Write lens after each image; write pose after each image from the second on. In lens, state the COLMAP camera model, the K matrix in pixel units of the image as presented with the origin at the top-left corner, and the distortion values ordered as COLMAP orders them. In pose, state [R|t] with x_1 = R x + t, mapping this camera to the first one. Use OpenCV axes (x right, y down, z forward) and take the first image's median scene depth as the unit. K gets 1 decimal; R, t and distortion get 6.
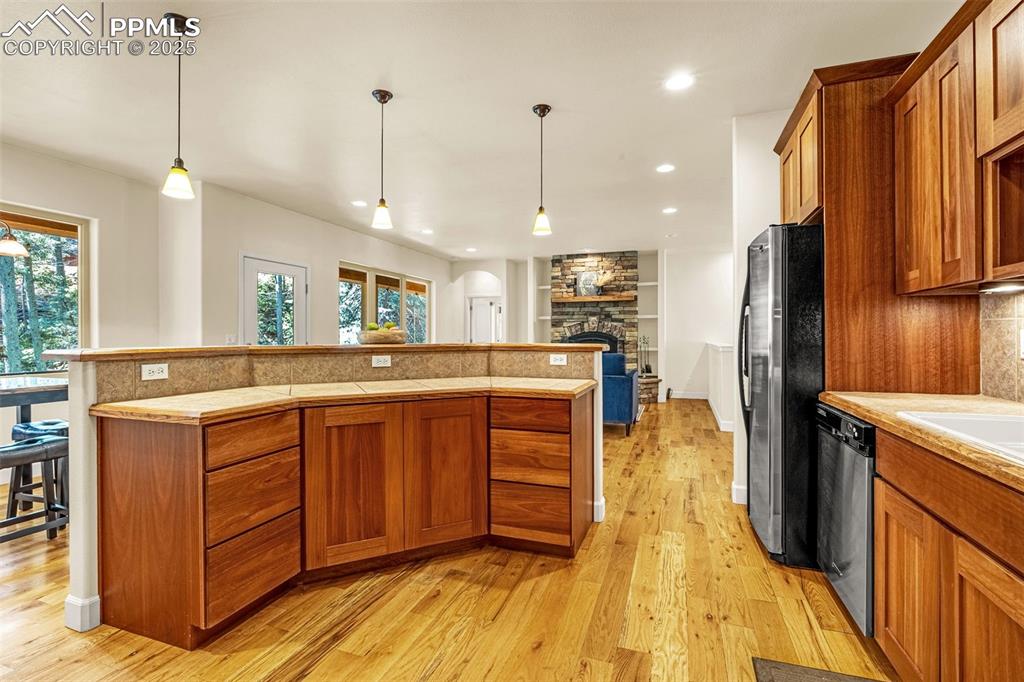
lens RADIAL K [[462.1, 0, 520.0], [0, 462.1, 335.9], [0, 0, 1]] dist [-0.005629, -0.000439]
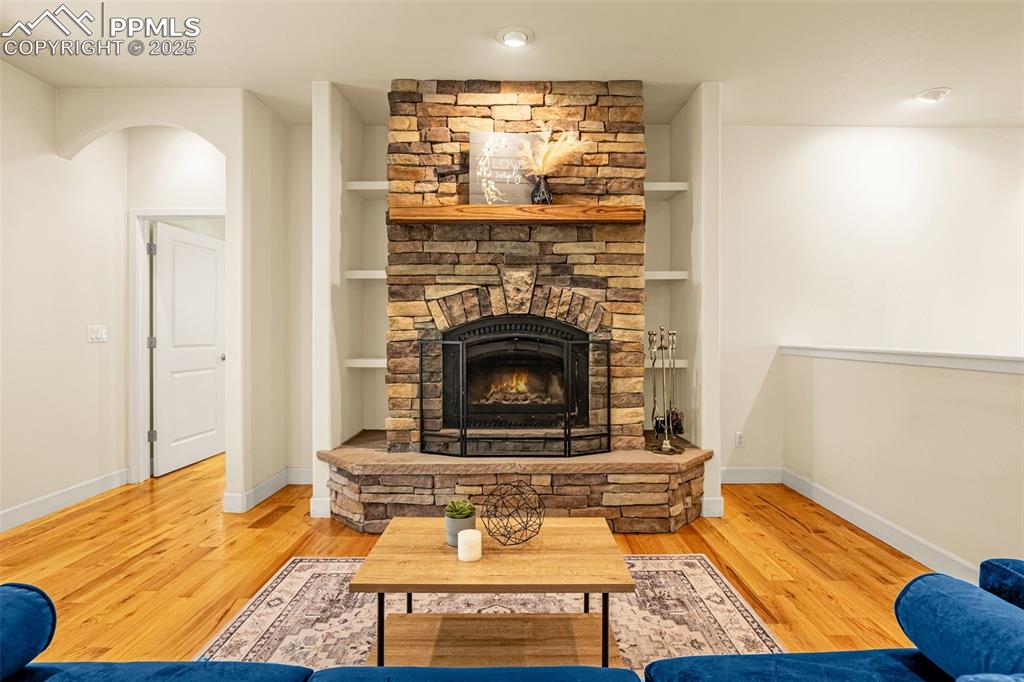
lens RADIAL K [[499.0, 0, 523.3], [0, 499.0, 339.1], [0, 0, 1]] dist [-0.013729, -0.001183]
pose [[0.942980, -0.002407, 0.332842, 0.042117], [-0.001832, 0.999921, 0.012420, 0.004189], [-0.332845, -0.012321, 0.942901, 0.657695]]
